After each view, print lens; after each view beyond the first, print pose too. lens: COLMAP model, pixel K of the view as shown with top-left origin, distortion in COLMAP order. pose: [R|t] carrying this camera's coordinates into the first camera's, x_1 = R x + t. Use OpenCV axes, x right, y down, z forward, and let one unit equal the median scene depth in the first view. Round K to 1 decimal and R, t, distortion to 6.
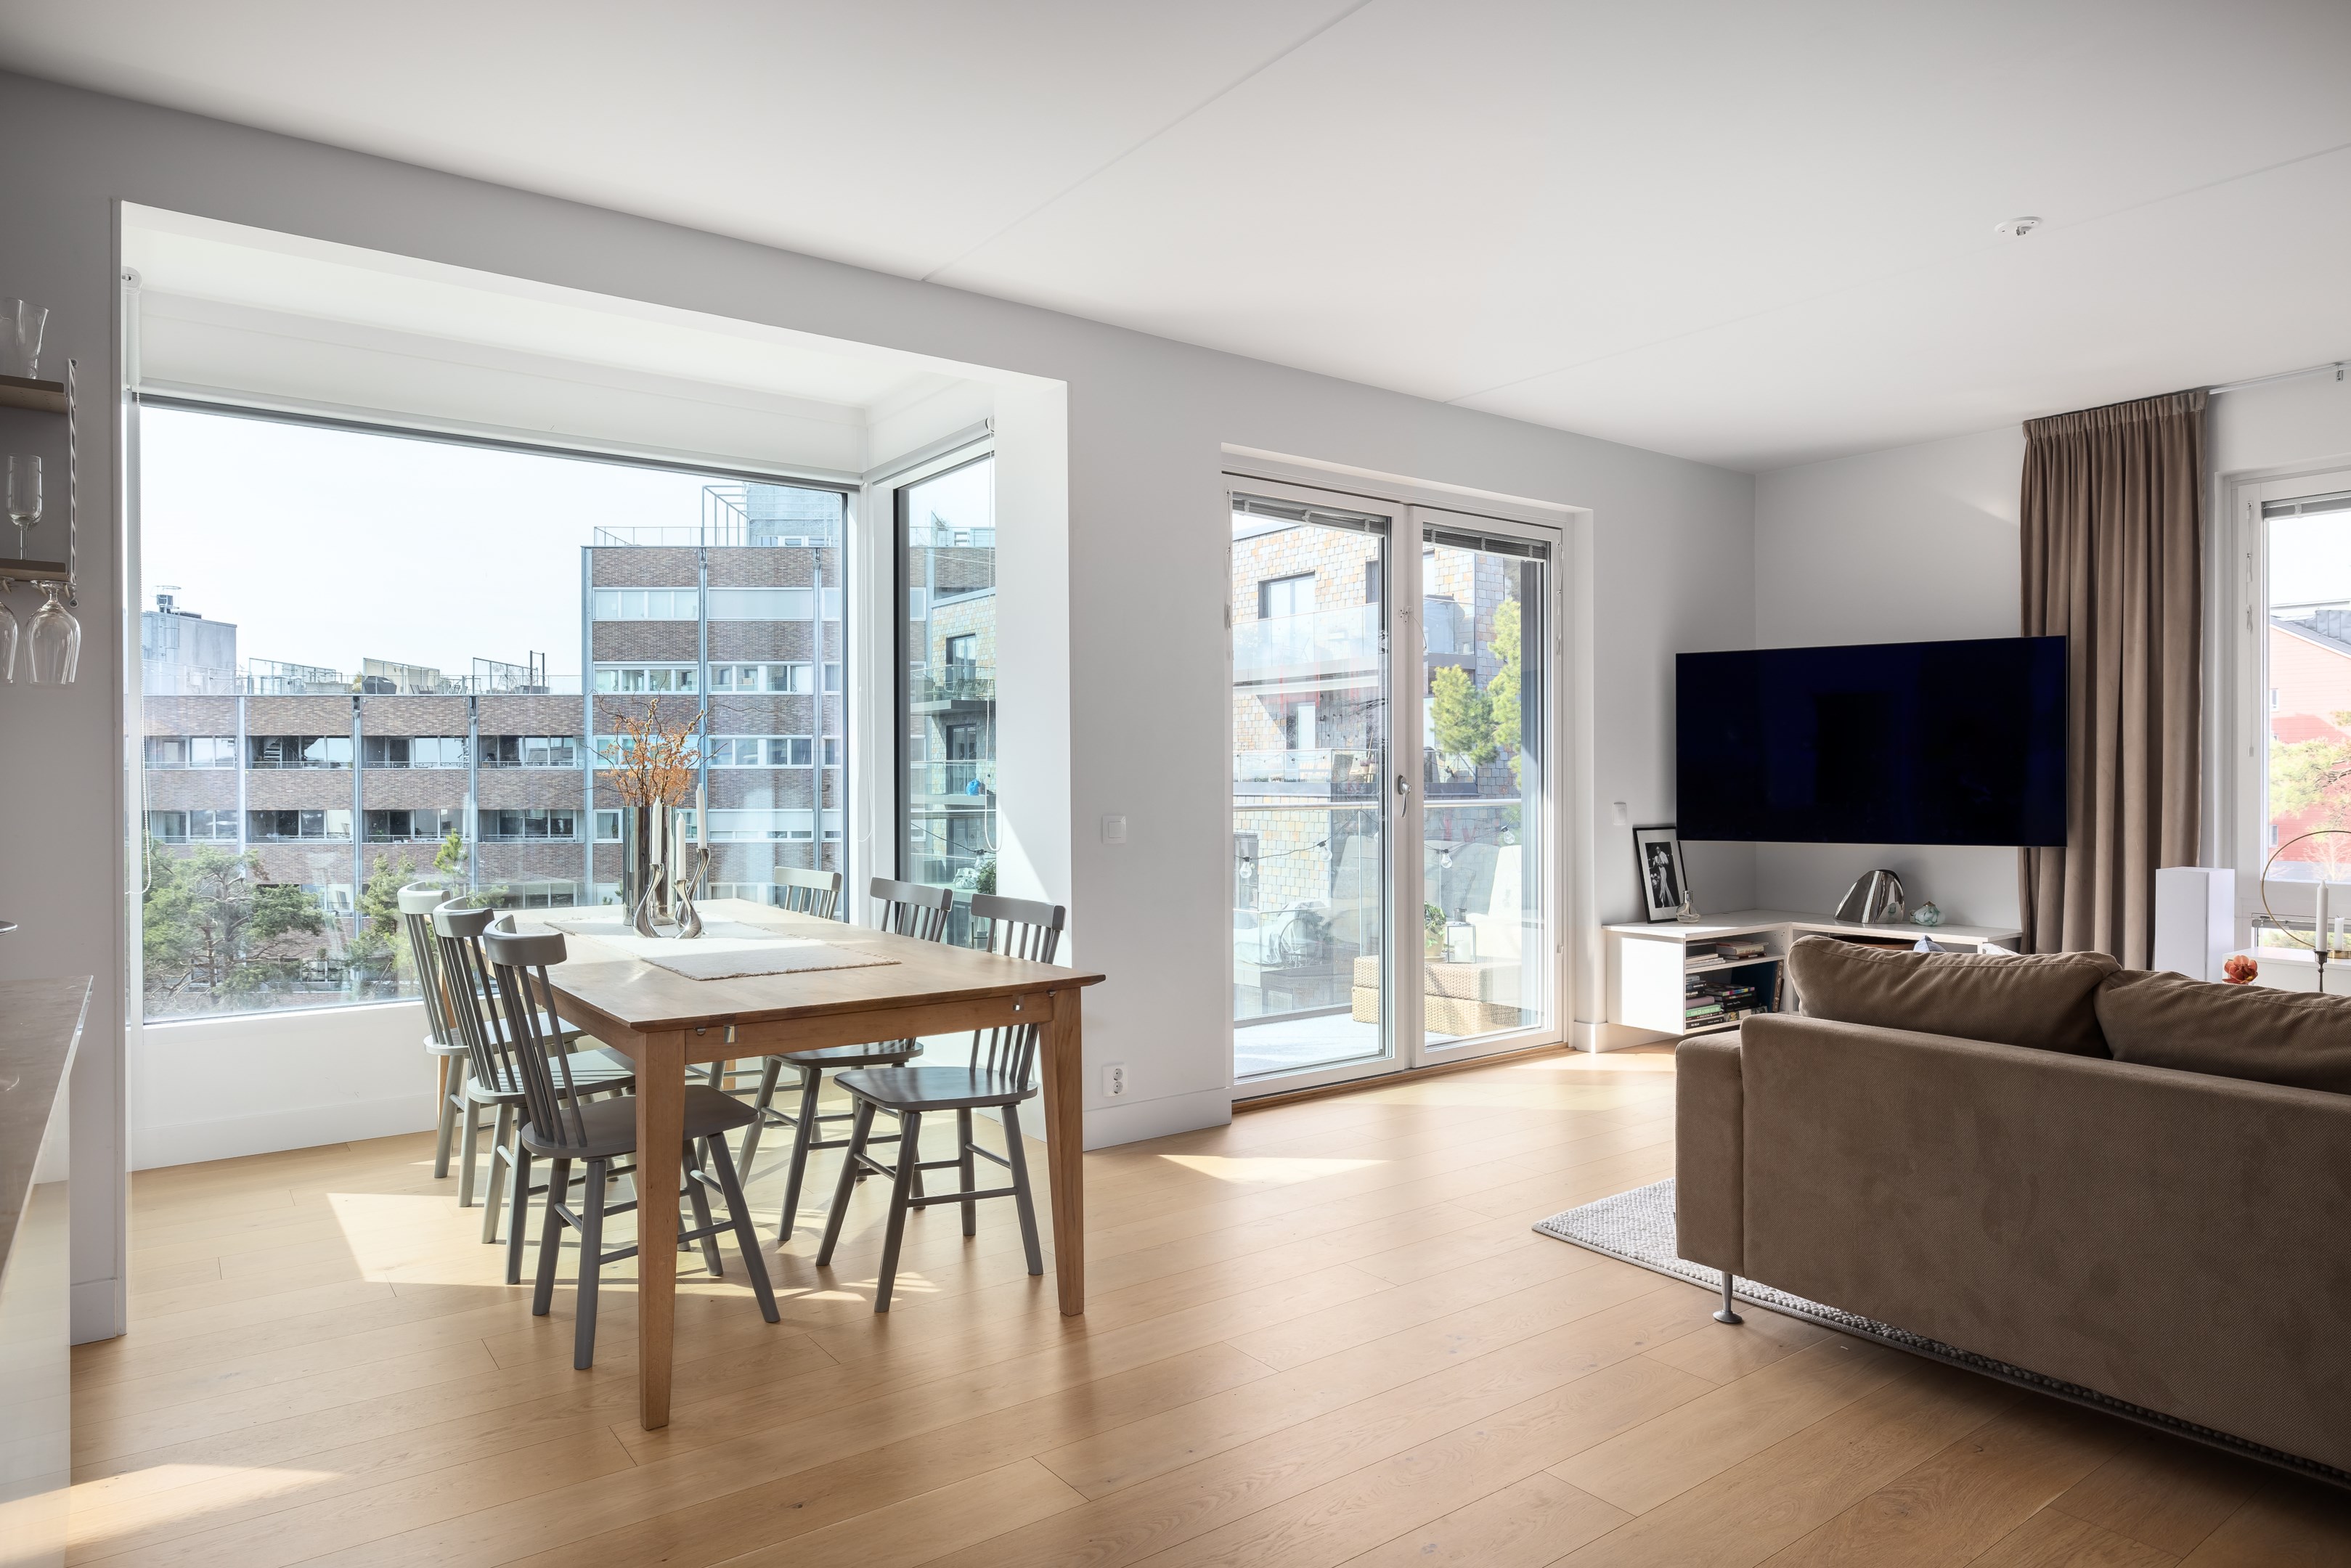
lens RADIAL K [[1381.2, 0, 1175.5], [0, 1381.2, 784.0], [0, 0, 1]] dist [-0.010482, 0.000064]
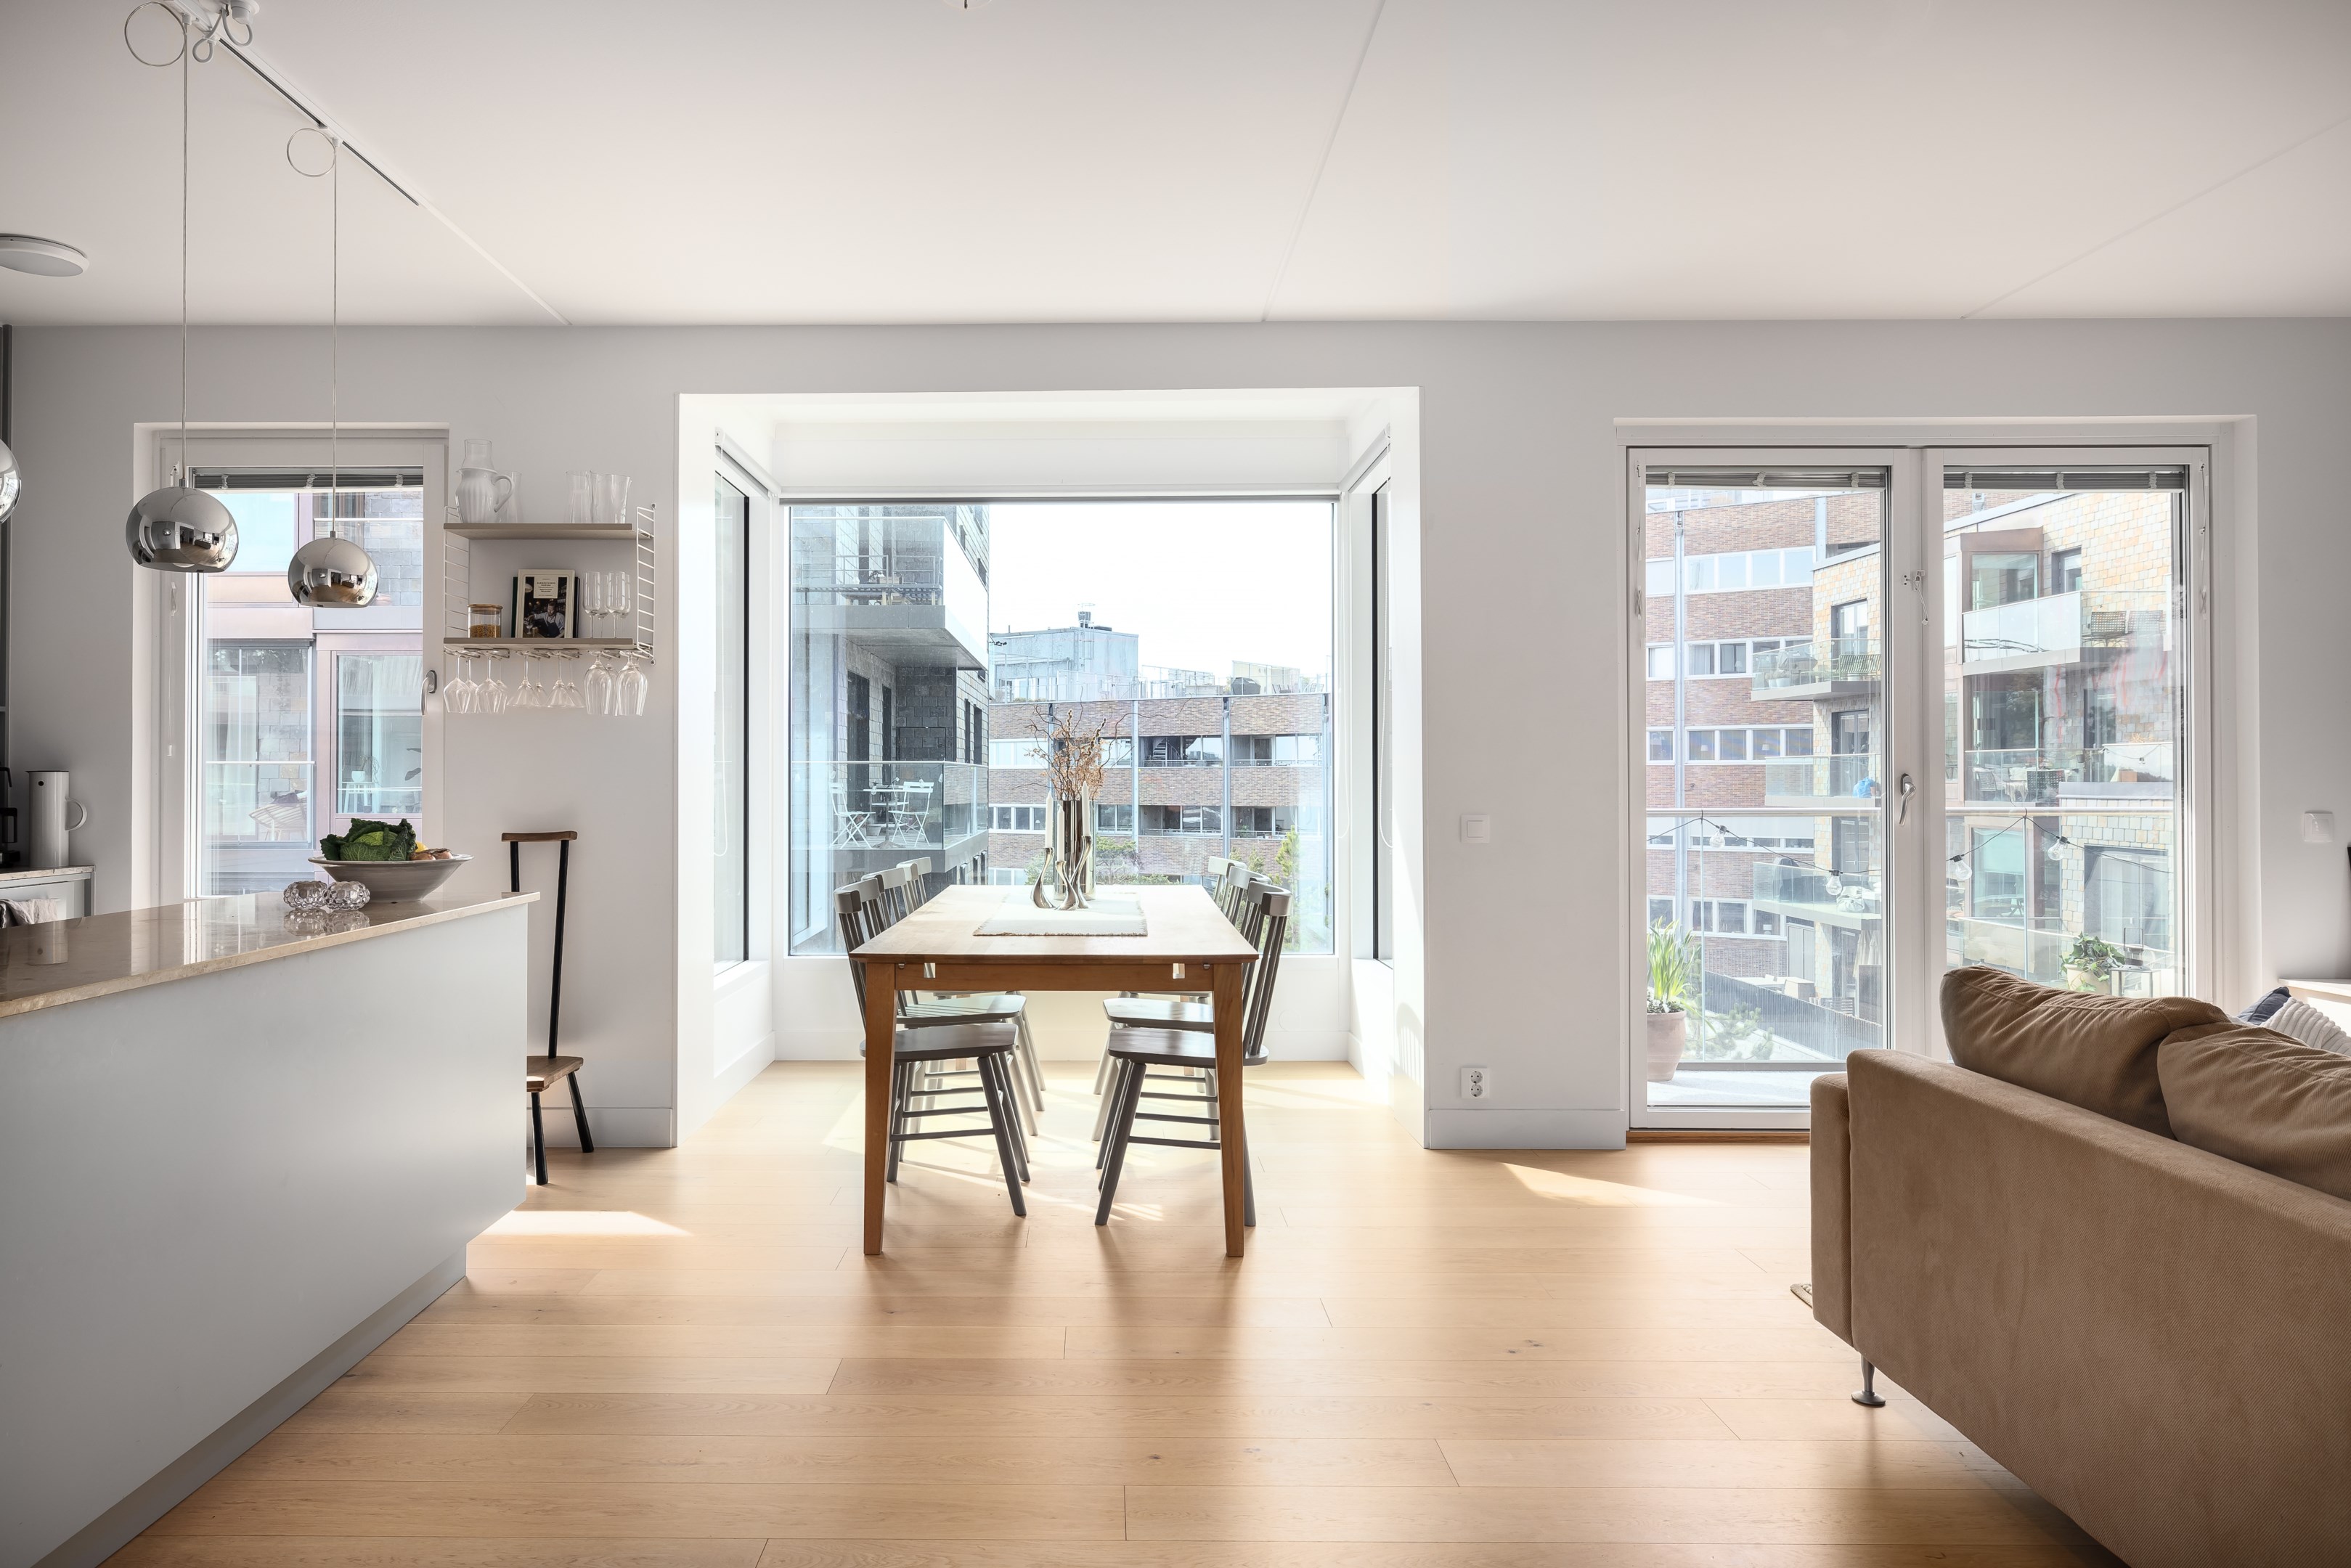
lens RADIAL K [[1551.3, 0, 1090.0], [0, 1551.3, 766.5], [0, 0, 1]] dist [-0.001367, 0.000294]
pose [[0.797717, -0.002950, -0.603025, 0.294842], [-0.003194, 0.999953, -0.009117, -0.000441], [0.603023, 0.009198, 0.797671, -0.039422]]
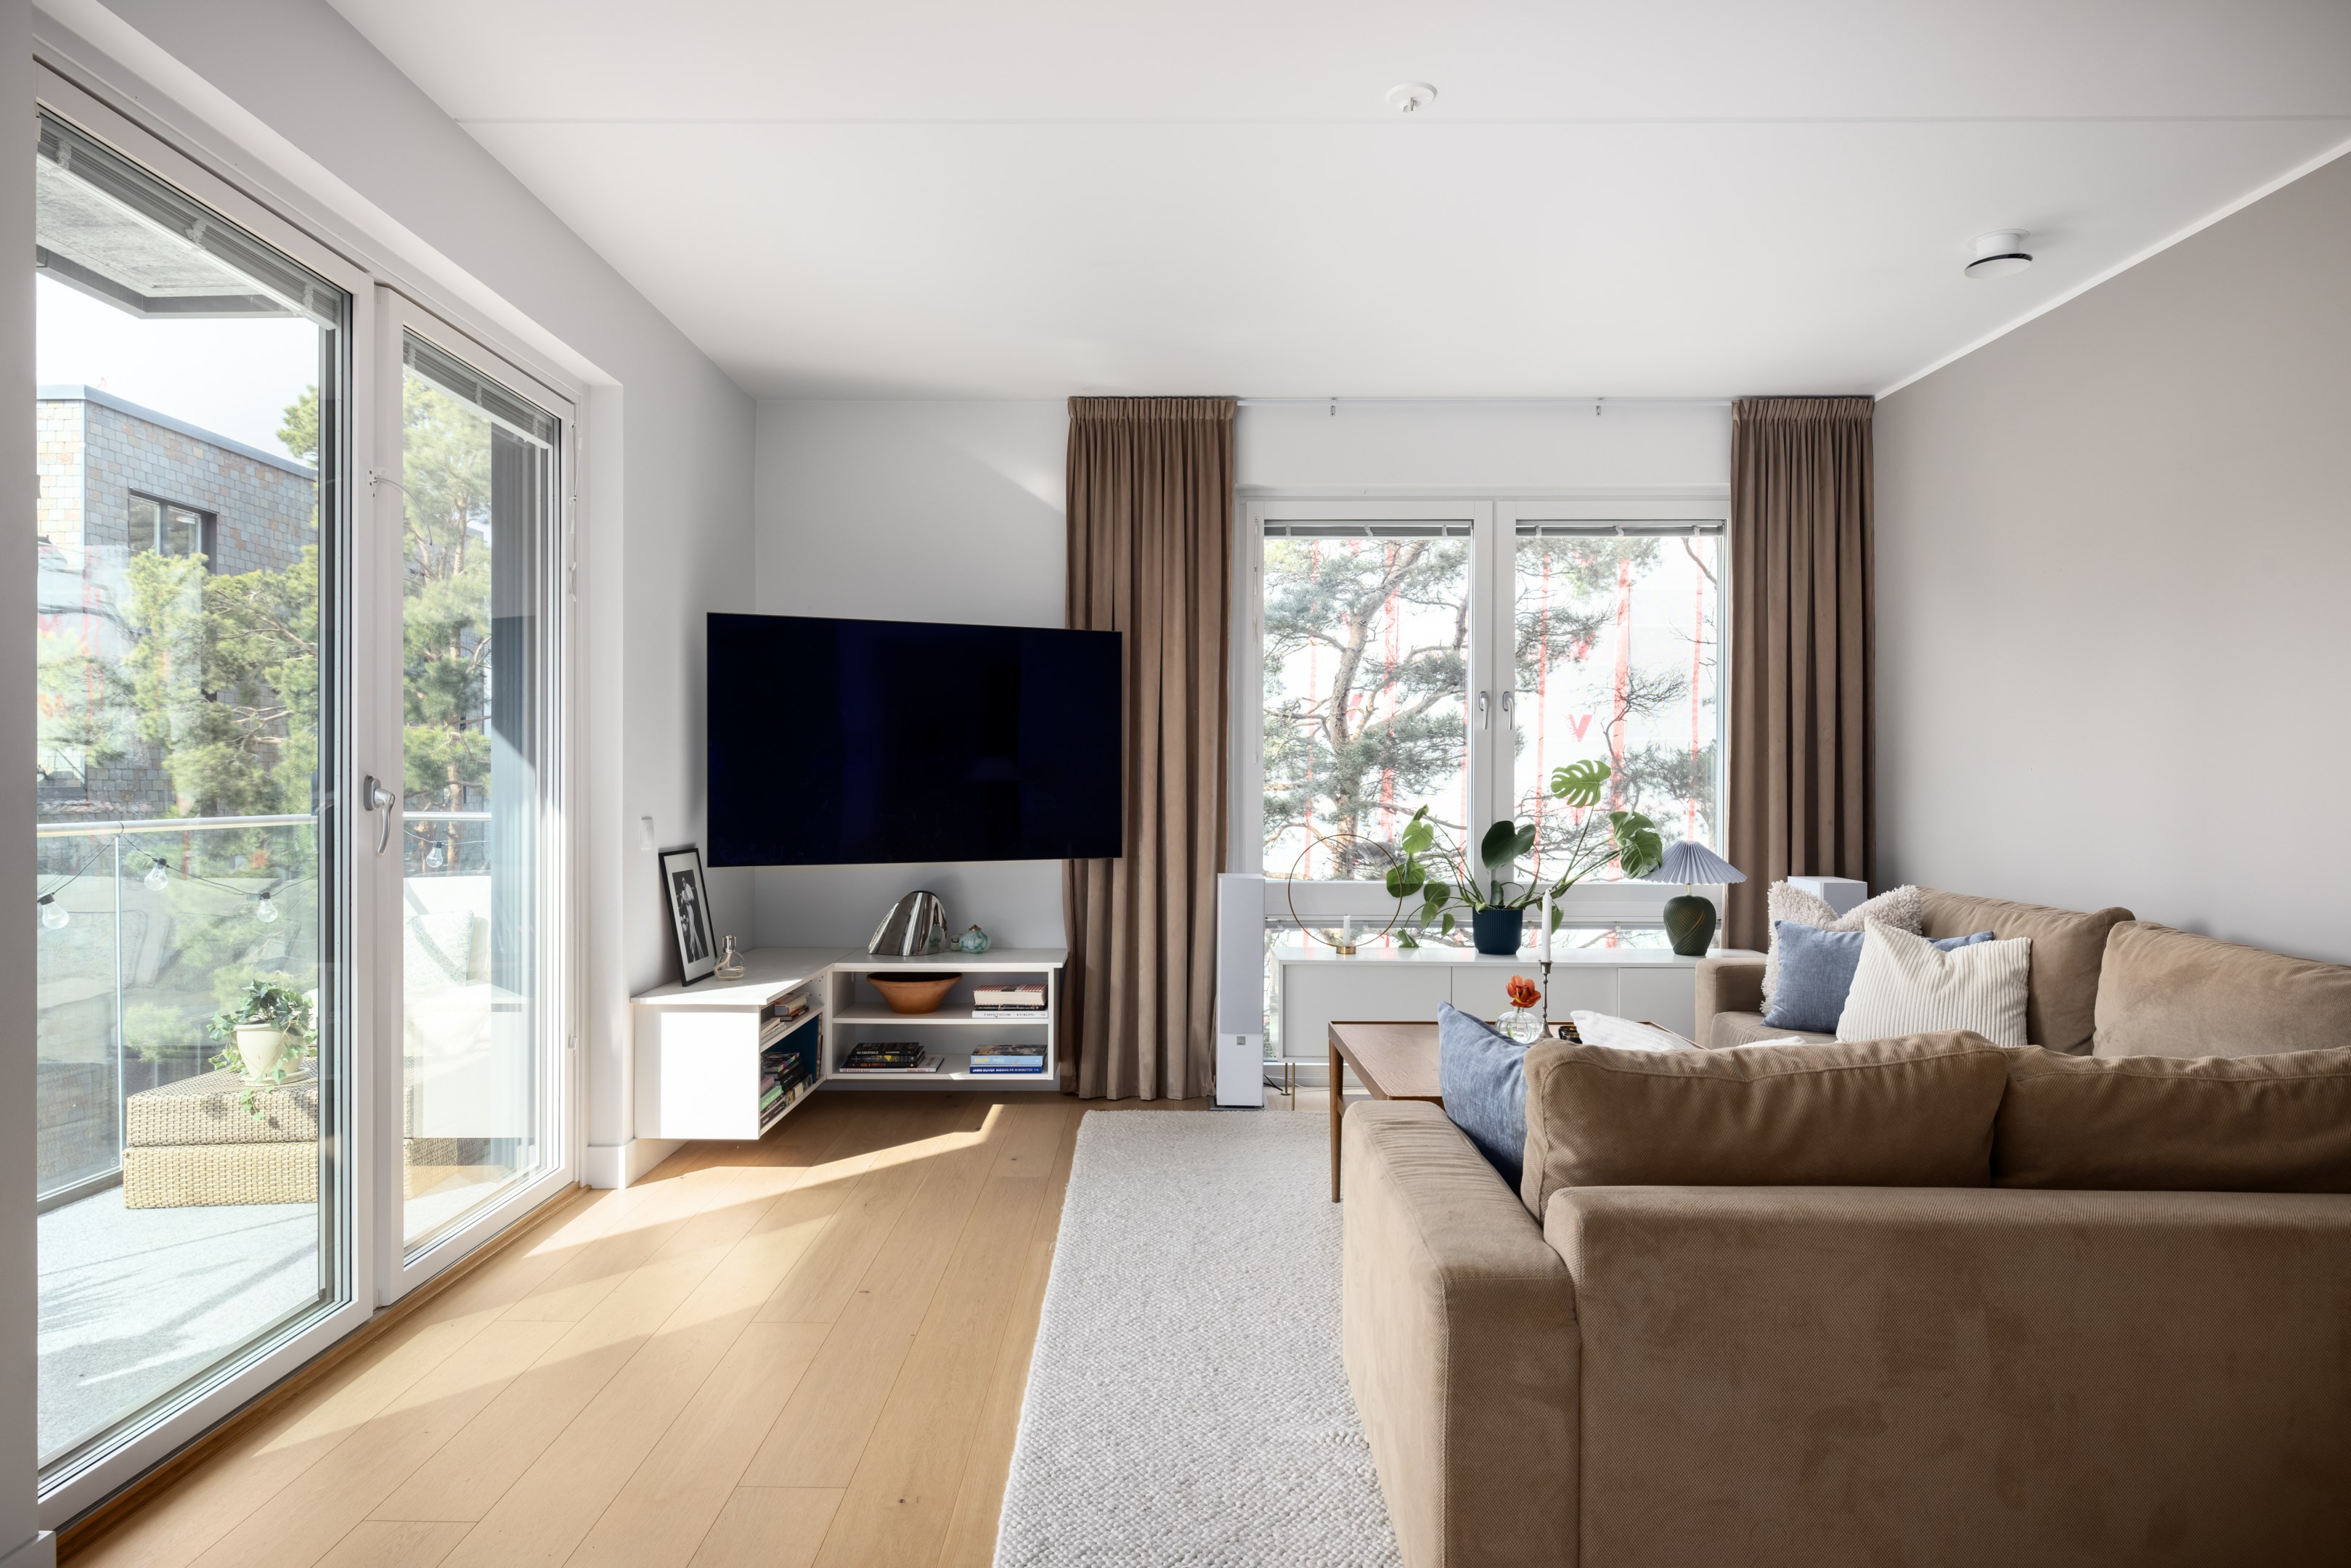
lens RADIAL K [[1342.5, 0, 1128.6], [0, 1342.5, 785.1], [0, 0, 1]] dist [0.000886, 0.000597]
pose [[0.614613, 0.002747, 0.788824, -0.062464], [-0.001118, 0.999996, -0.002612, -0.001279], [-0.788828, 0.000724, 0.614614, 0.383645]]
